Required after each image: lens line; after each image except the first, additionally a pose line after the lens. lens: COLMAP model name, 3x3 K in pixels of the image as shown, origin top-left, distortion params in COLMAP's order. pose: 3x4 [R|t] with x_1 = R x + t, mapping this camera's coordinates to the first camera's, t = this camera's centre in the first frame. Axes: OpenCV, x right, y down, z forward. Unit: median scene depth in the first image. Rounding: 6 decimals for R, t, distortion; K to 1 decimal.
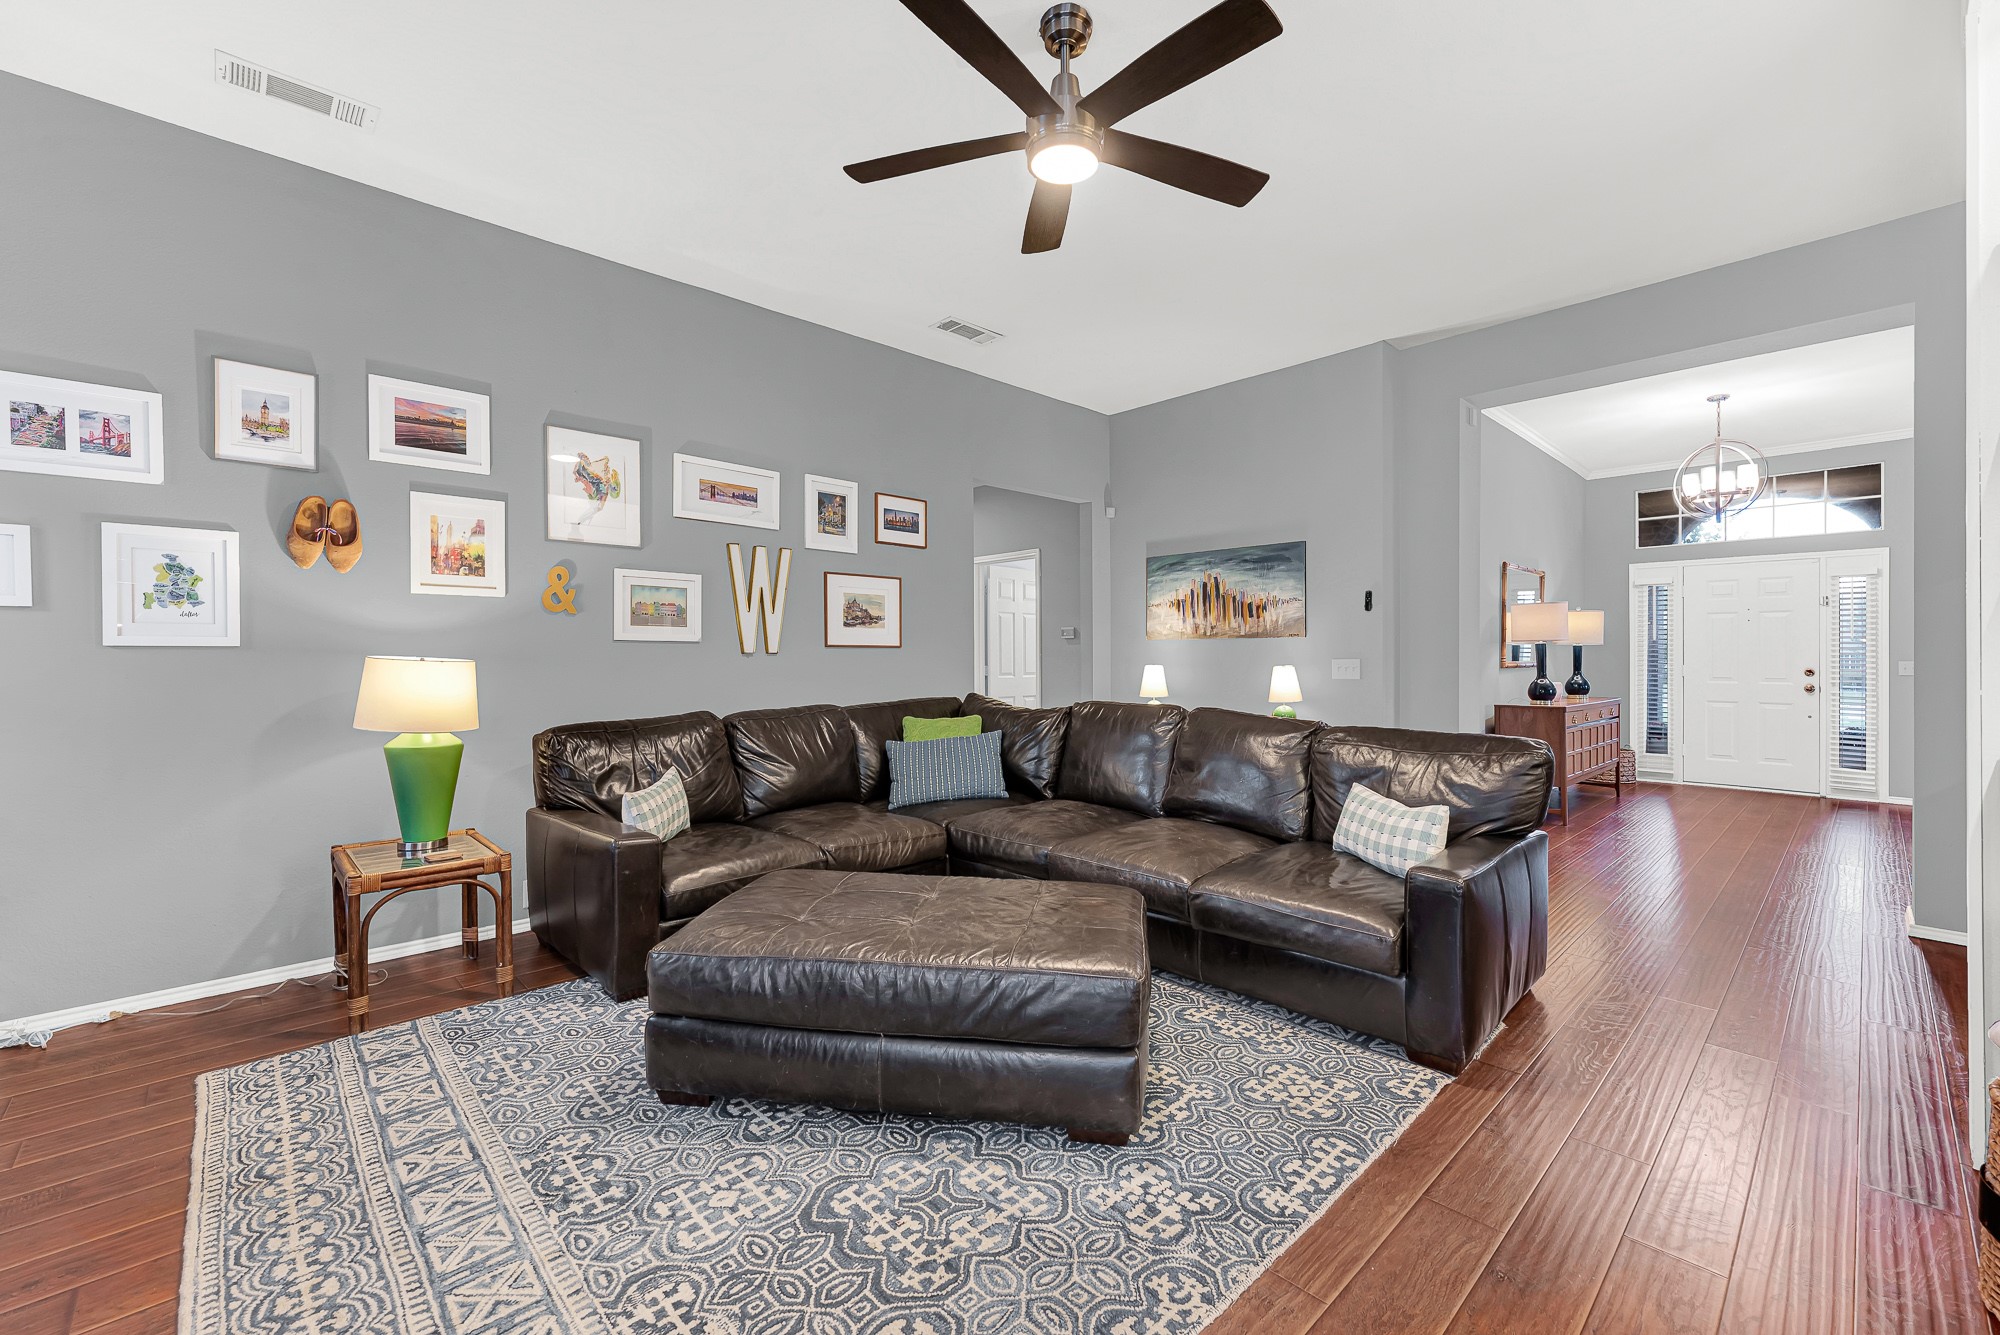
lens RADIAL K [[823.3, 0, 1003.9], [0, 823.3, 650.8], [0, 0, 1]] dist [0.000170, 0.000138]
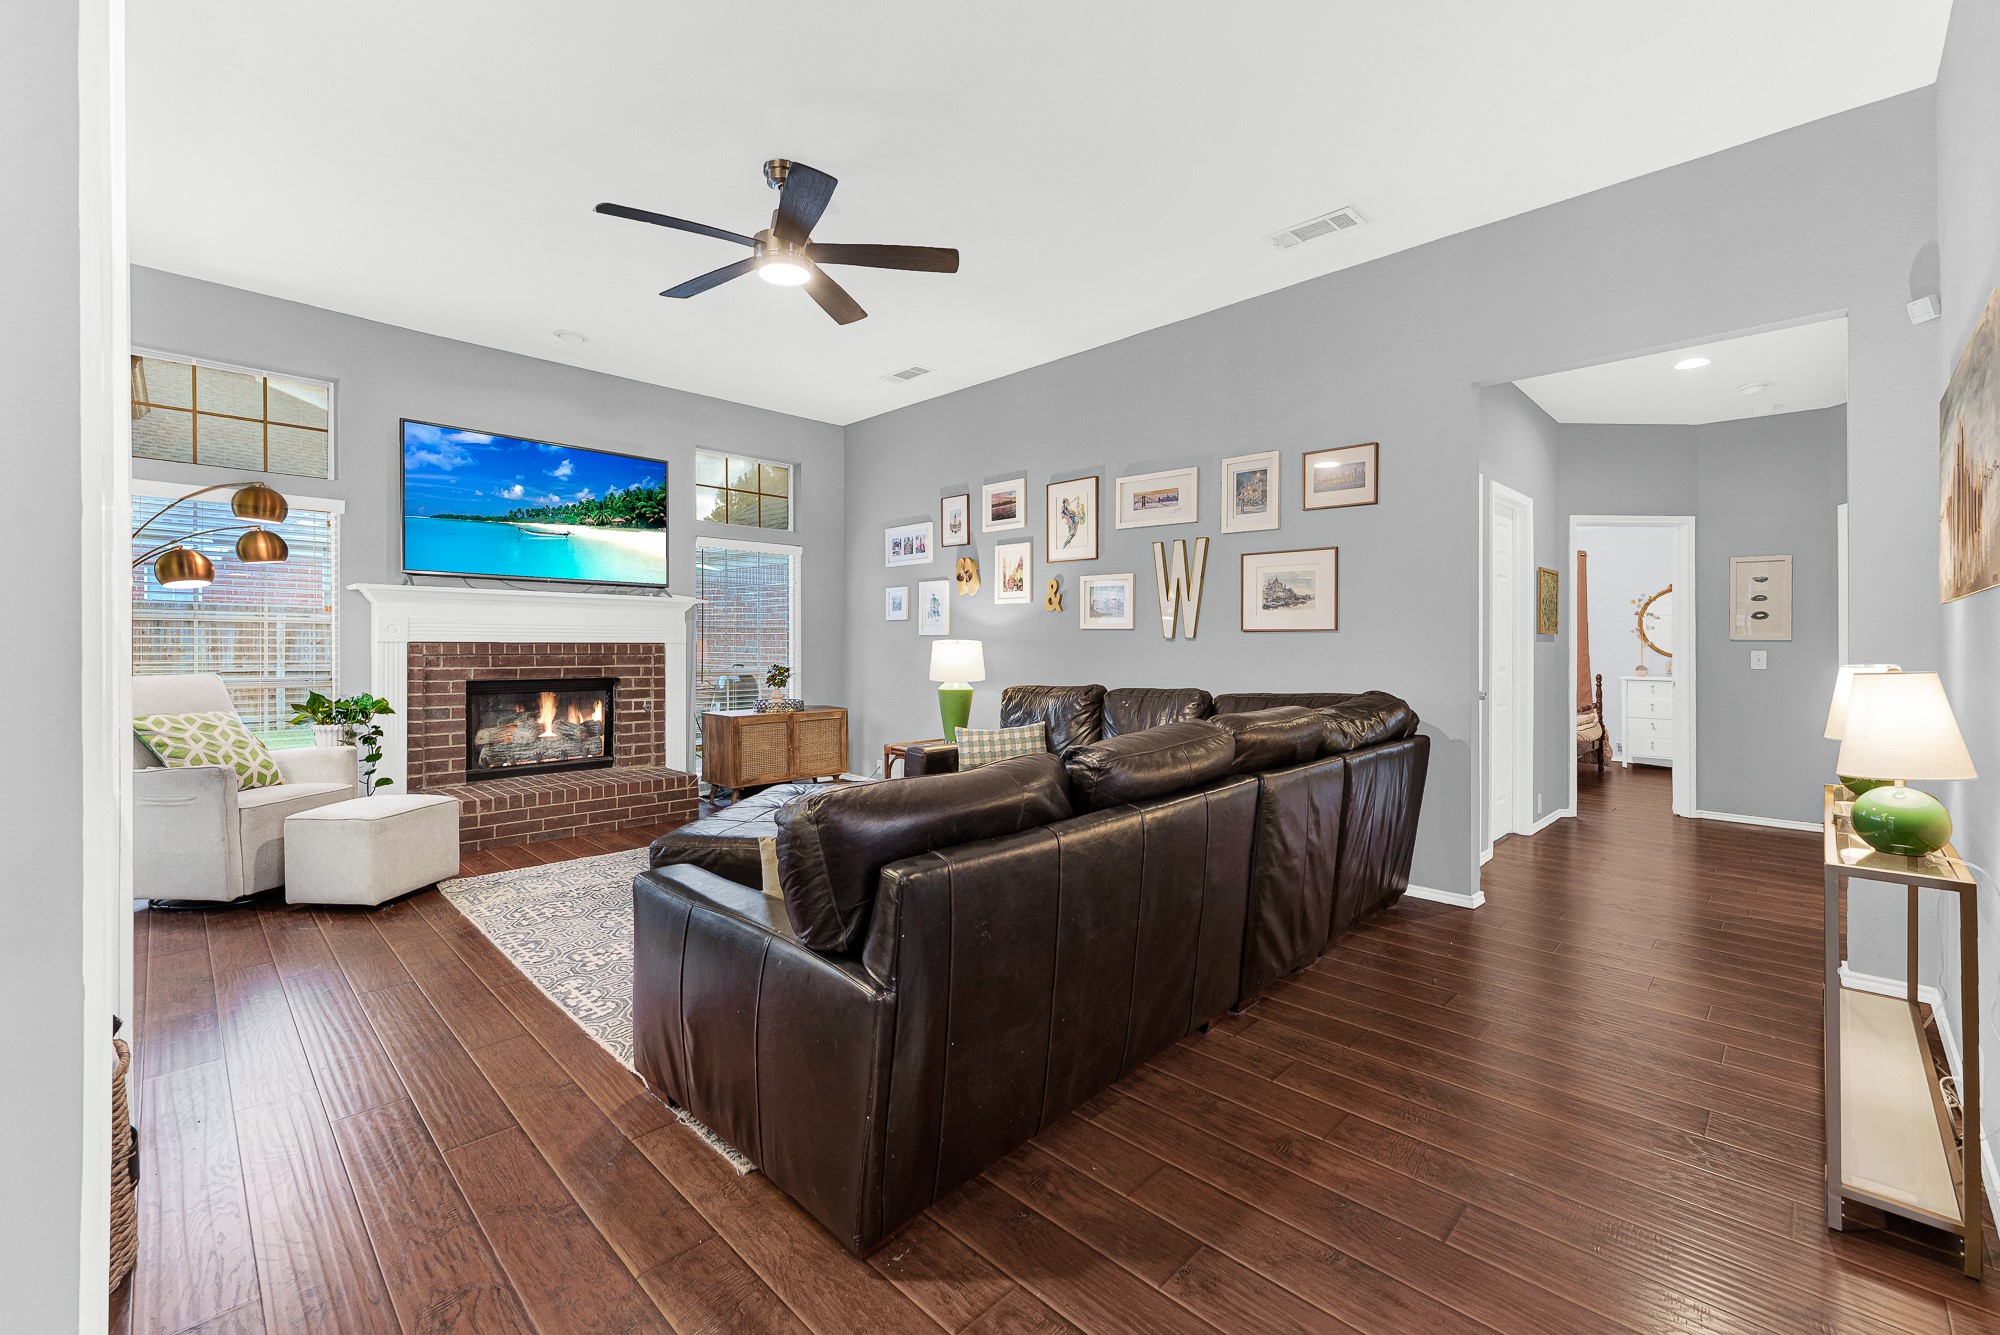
lens RADIAL K [[803.4, 0, 991.2], [0, 803.4, 661.3], [0, 0, 1]] dist [-0.002503, -0.000227]
pose [[0.046567, 0.027134, -0.998547, 0.853595], [0.005052, 0.999612, 0.027399, 0.003530], [0.998902, -0.006320, 0.046412, 0.784439]]
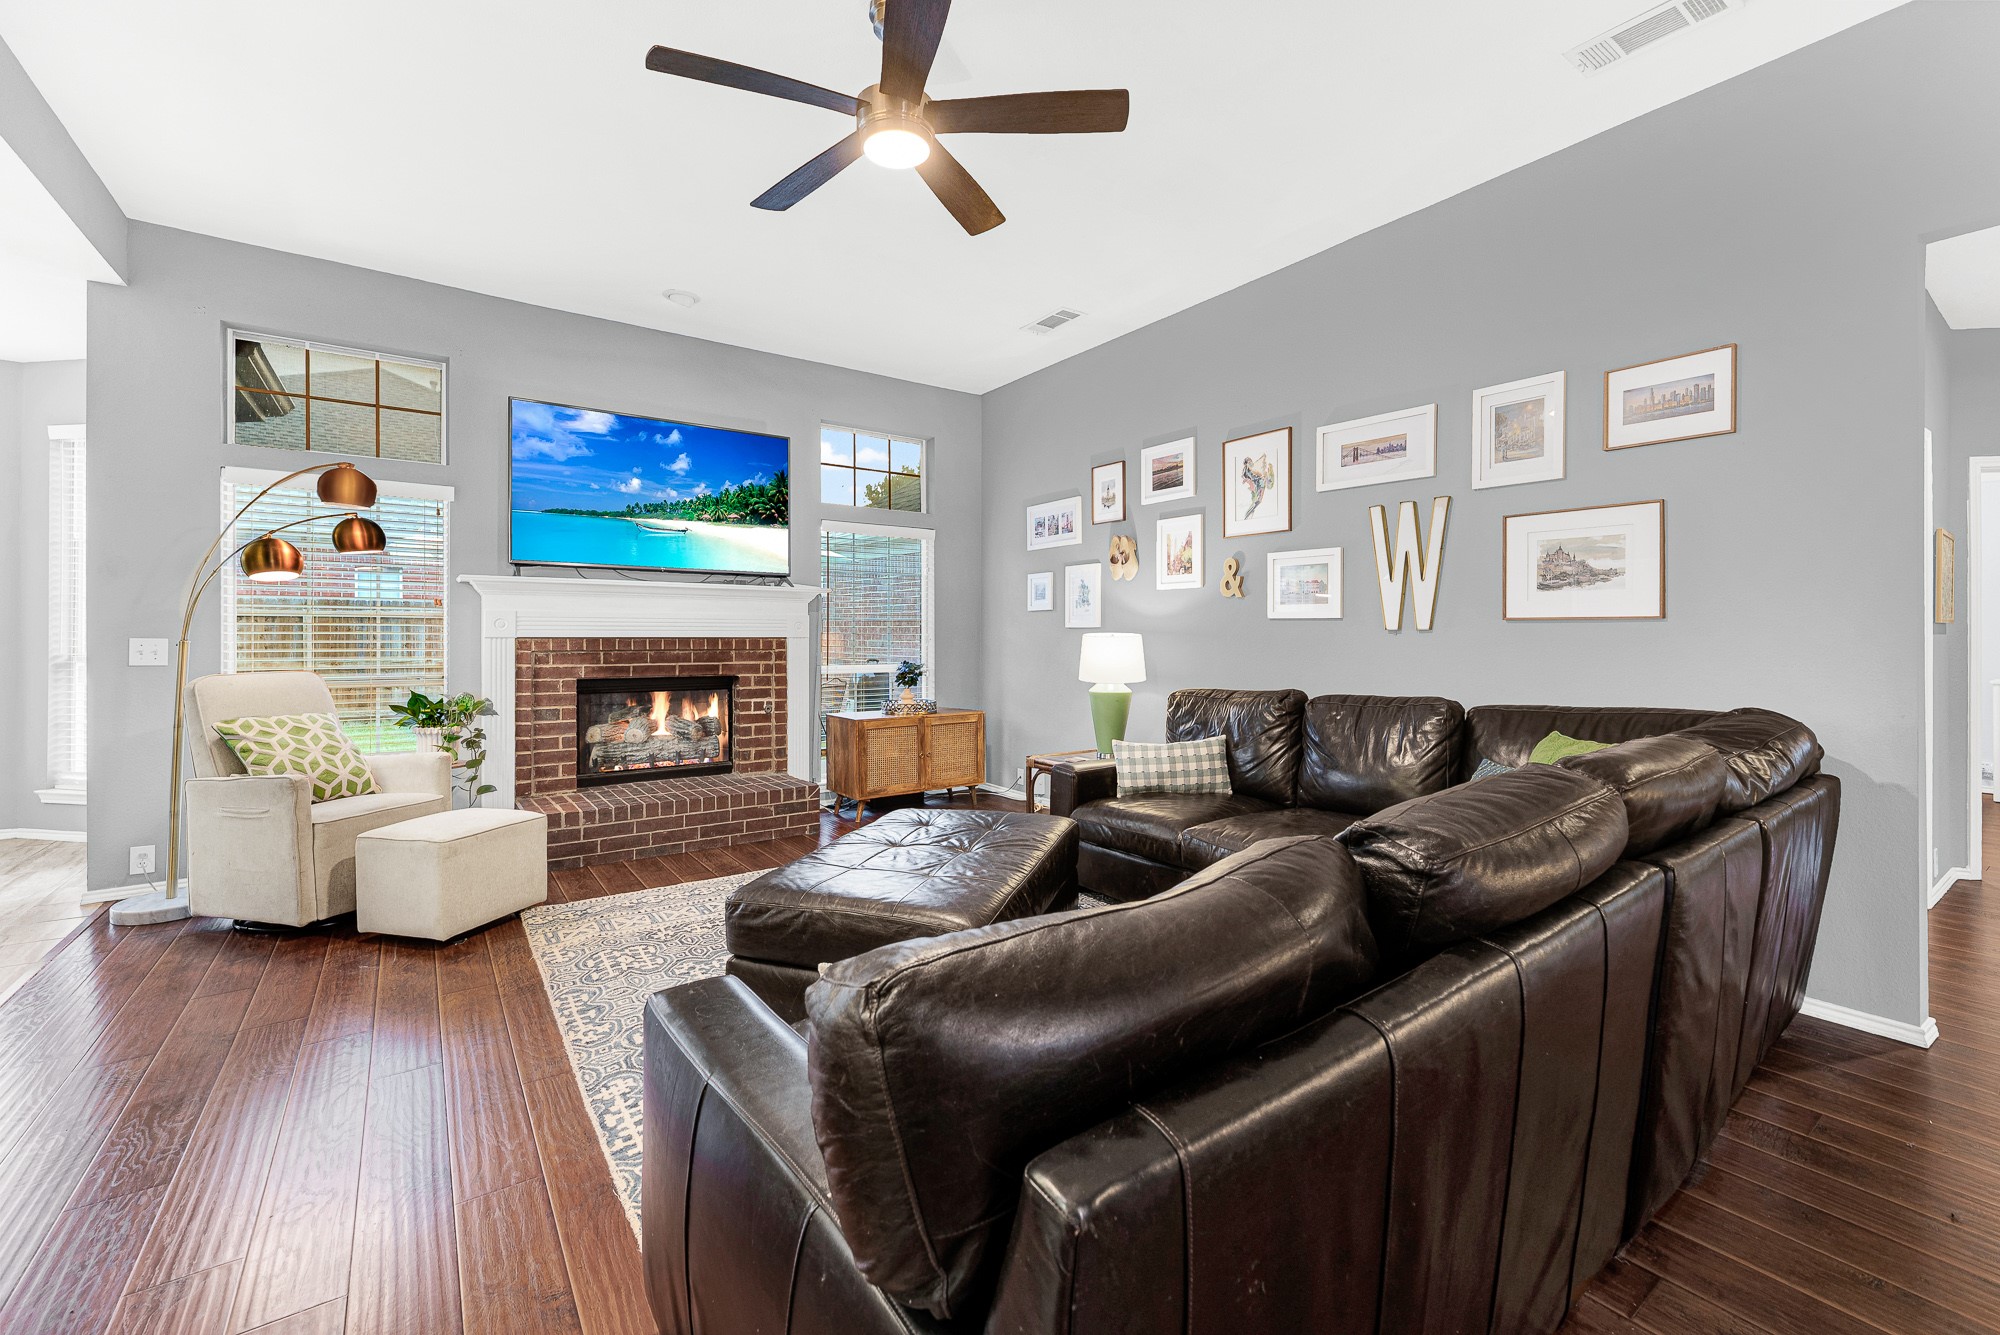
lens RADIAL K [[800.4, 0, 988.4], [0, 800.4, 645.6], [0, 0, 1]] dist [-0.020326, 0.000207]
pose [[-0.130725, 0.016188, -0.991287, 0.631552], [0.008737, 0.999847, 0.015176, 0.003401], [0.991380, -0.006677, -0.130846, 0.763919]]
